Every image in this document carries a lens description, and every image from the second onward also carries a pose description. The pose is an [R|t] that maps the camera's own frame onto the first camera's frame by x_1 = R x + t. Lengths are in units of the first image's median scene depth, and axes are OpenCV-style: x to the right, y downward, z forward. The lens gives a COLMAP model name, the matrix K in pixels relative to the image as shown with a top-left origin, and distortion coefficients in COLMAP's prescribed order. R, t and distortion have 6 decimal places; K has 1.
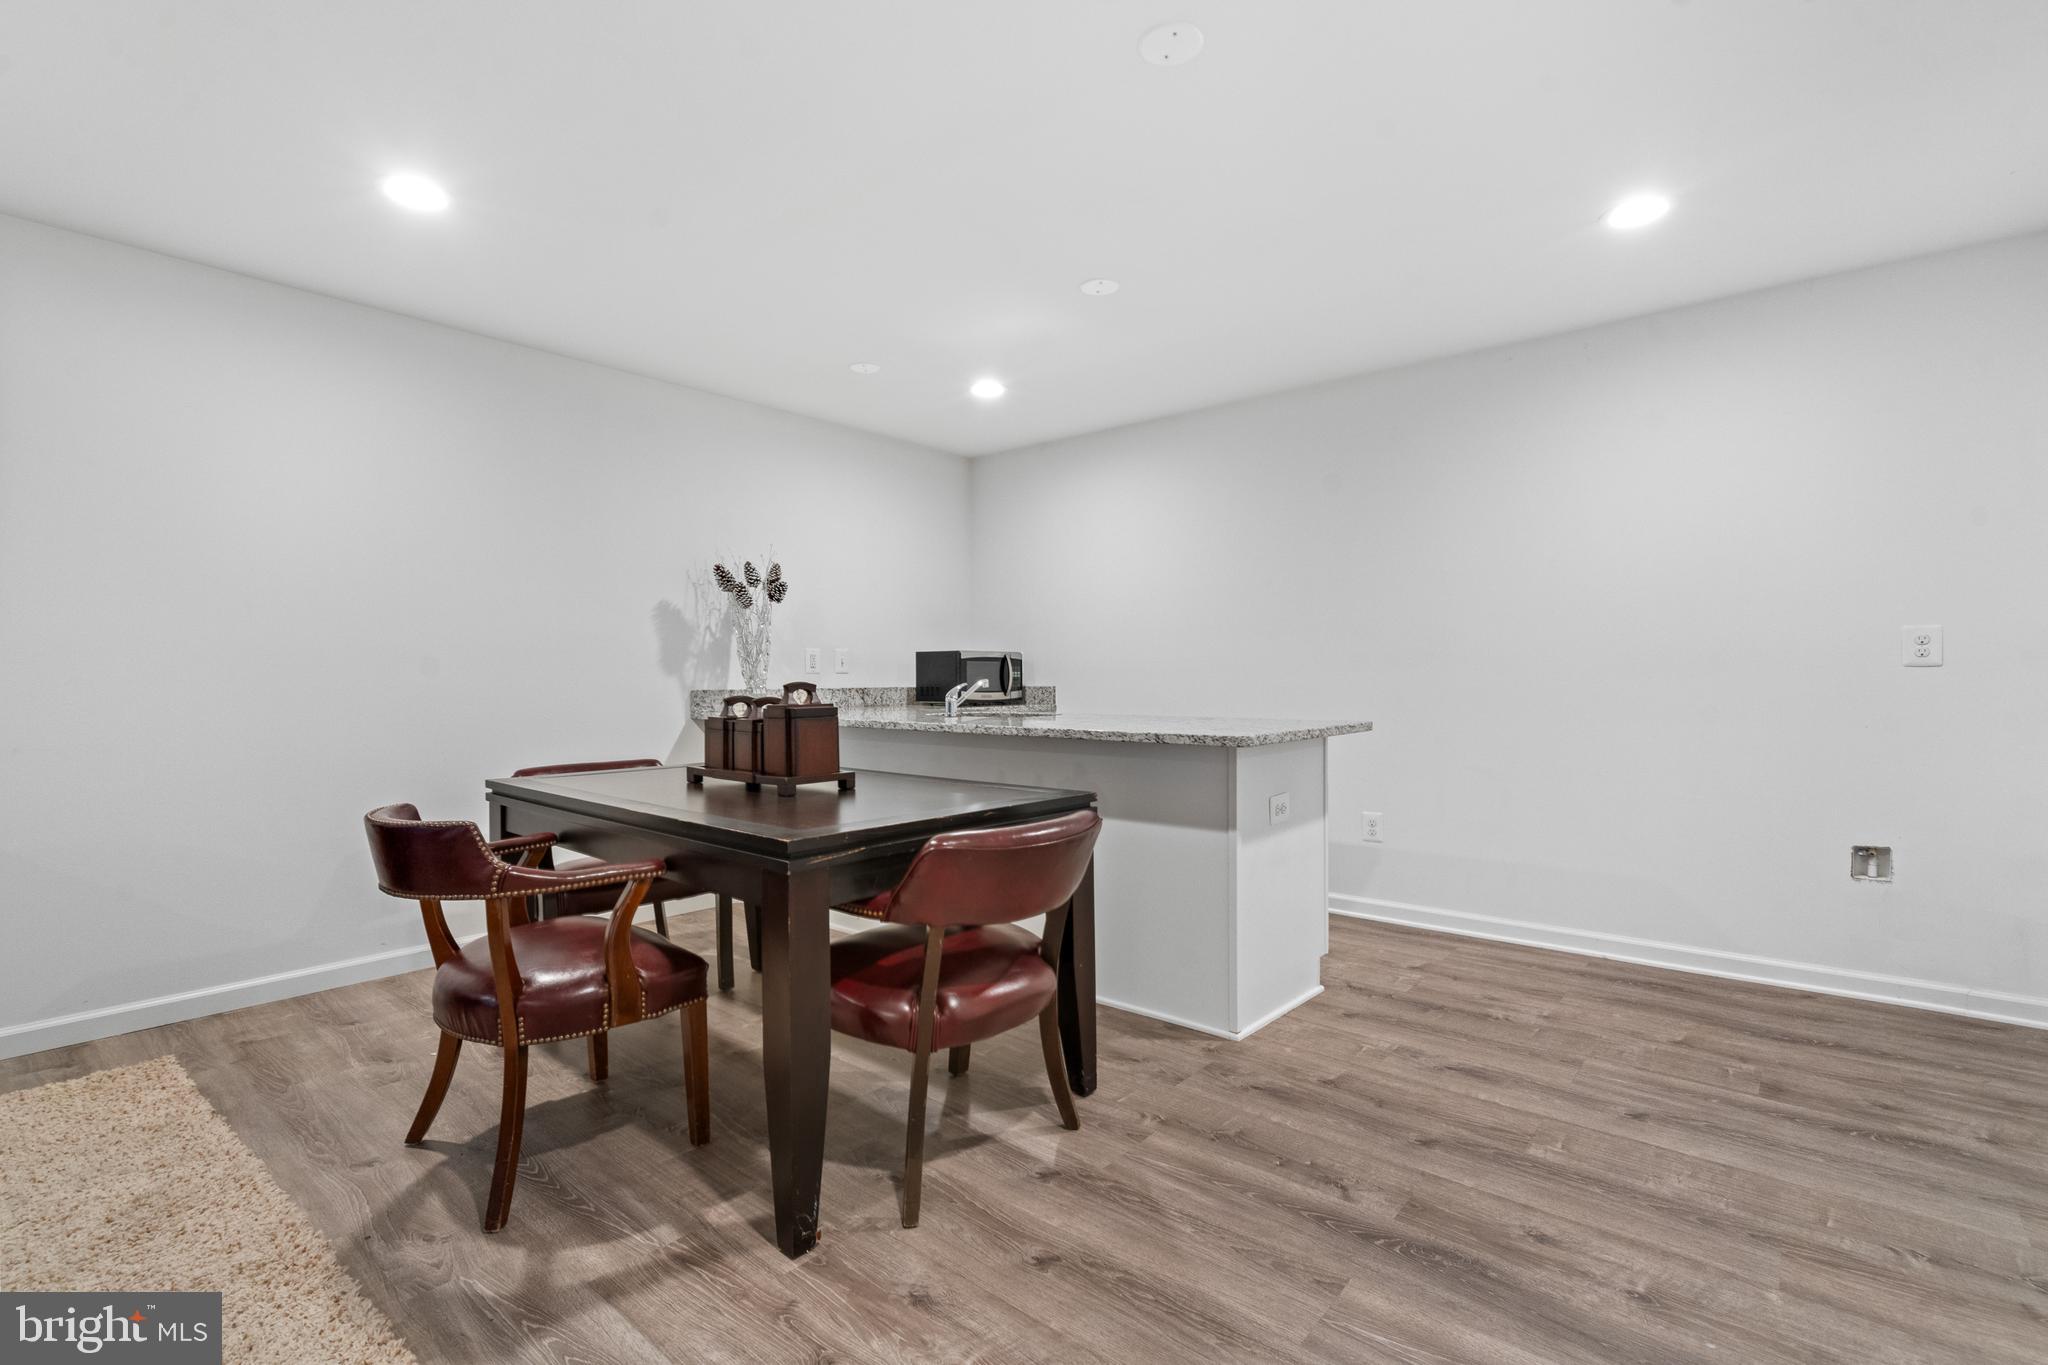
lens RADIAL K [[935.0, 0, 1031.0], [0, 935.0, 681.7], [0, 0, 1]] dist [-0.004791, -0.000458]
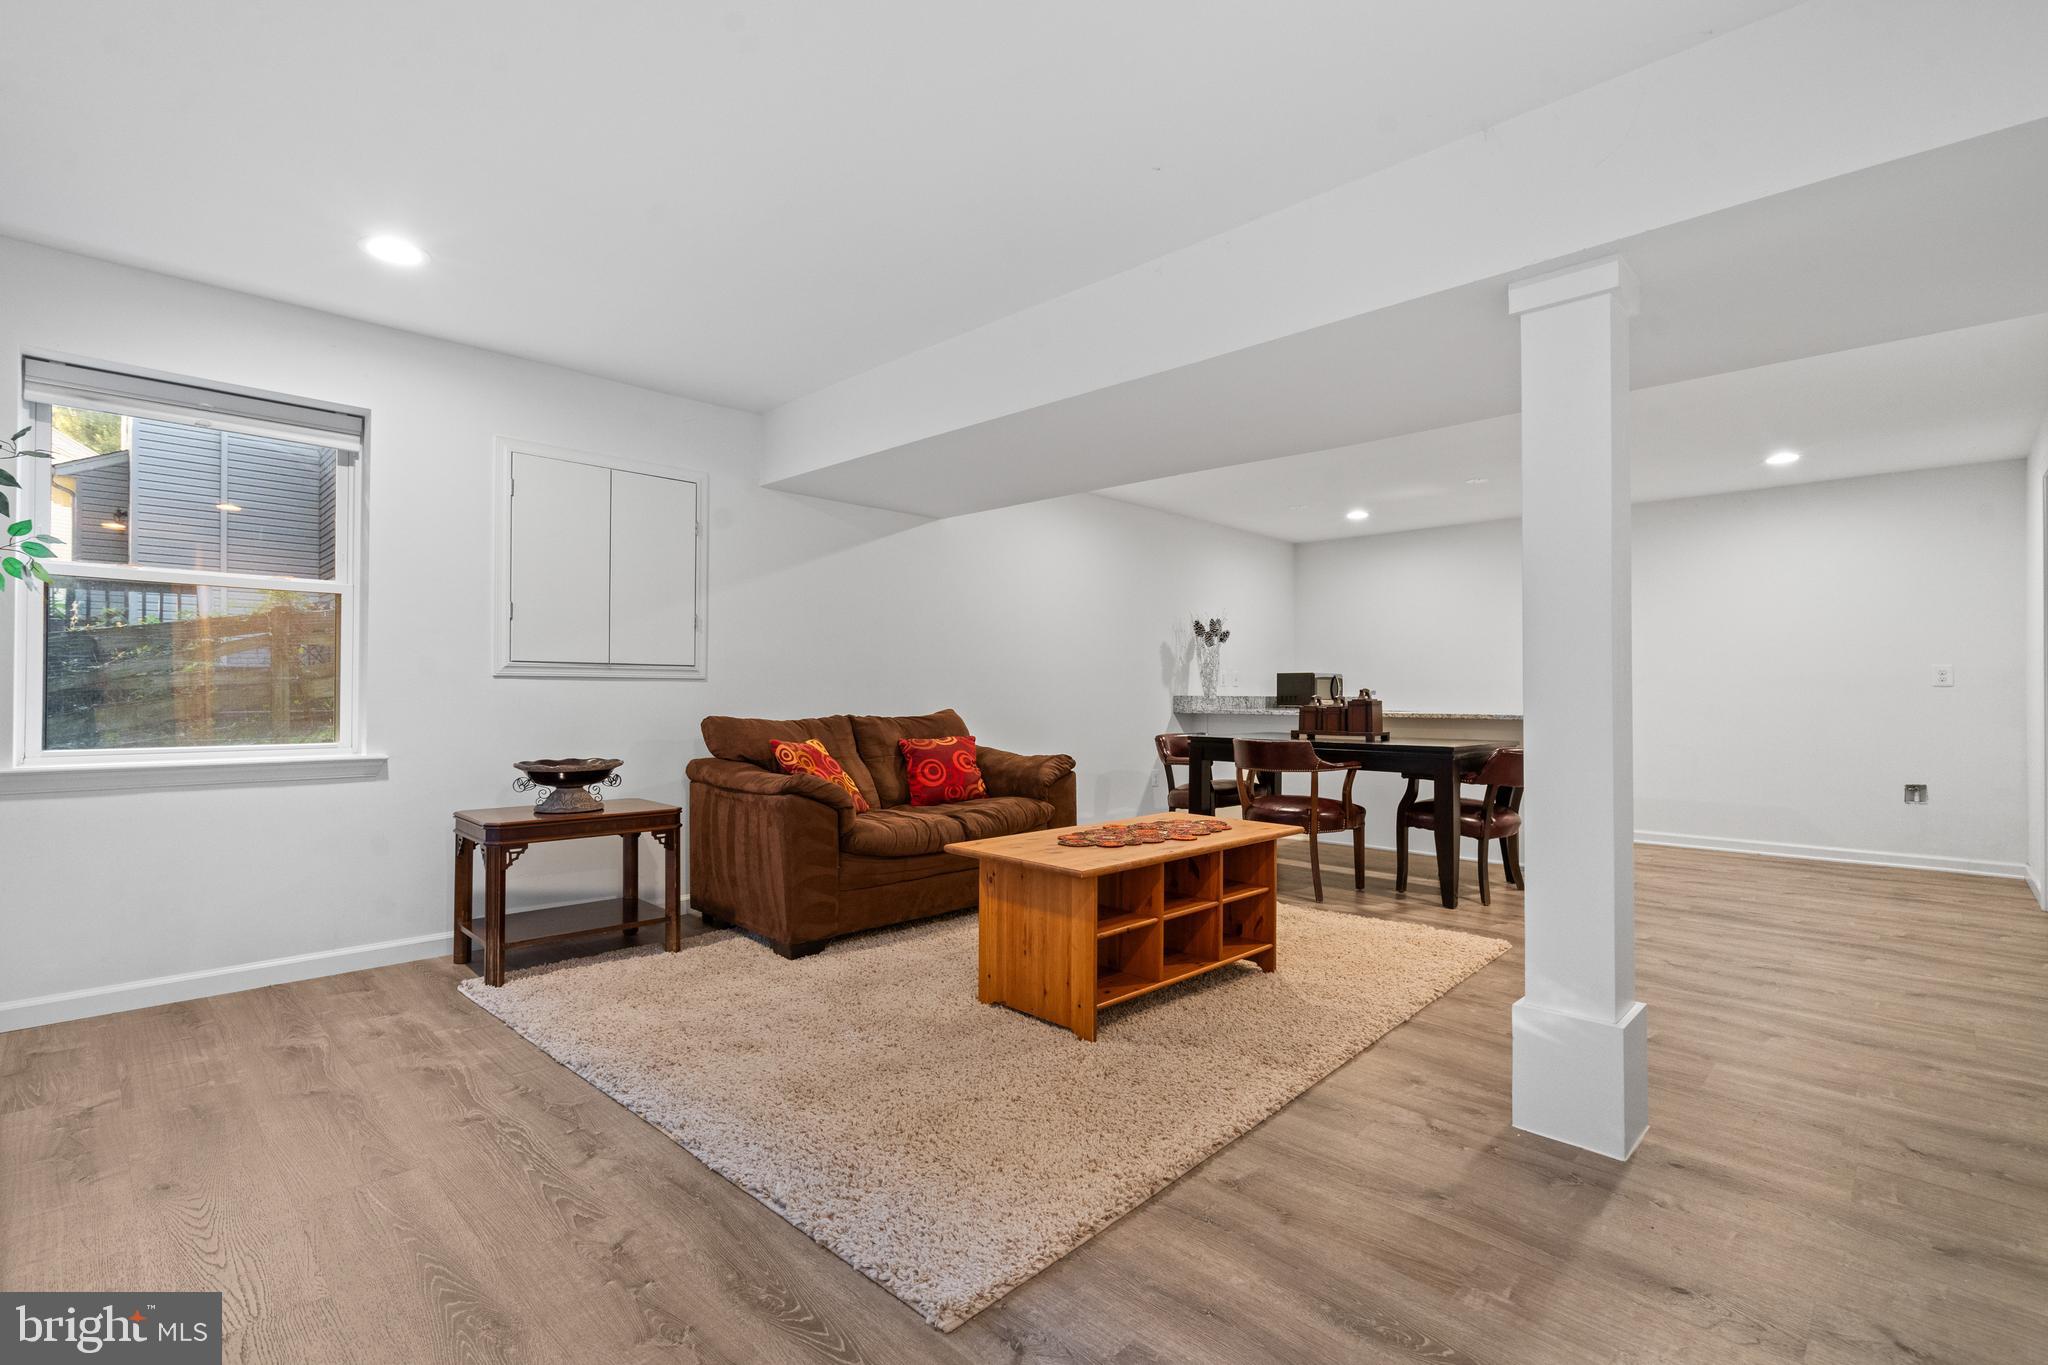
lens RADIAL K [[935.0, 0, 1031.0], [0, 935.0, 681.7], [0, 0, 1]] dist [-0.004791, -0.000458]
pose [[0.997385, 0.008442, -0.071780, -0.510277], [-0.009868, 0.999760, -0.019539, 0.019825], [0.071598, 0.020196, 0.997229, -0.692305]]
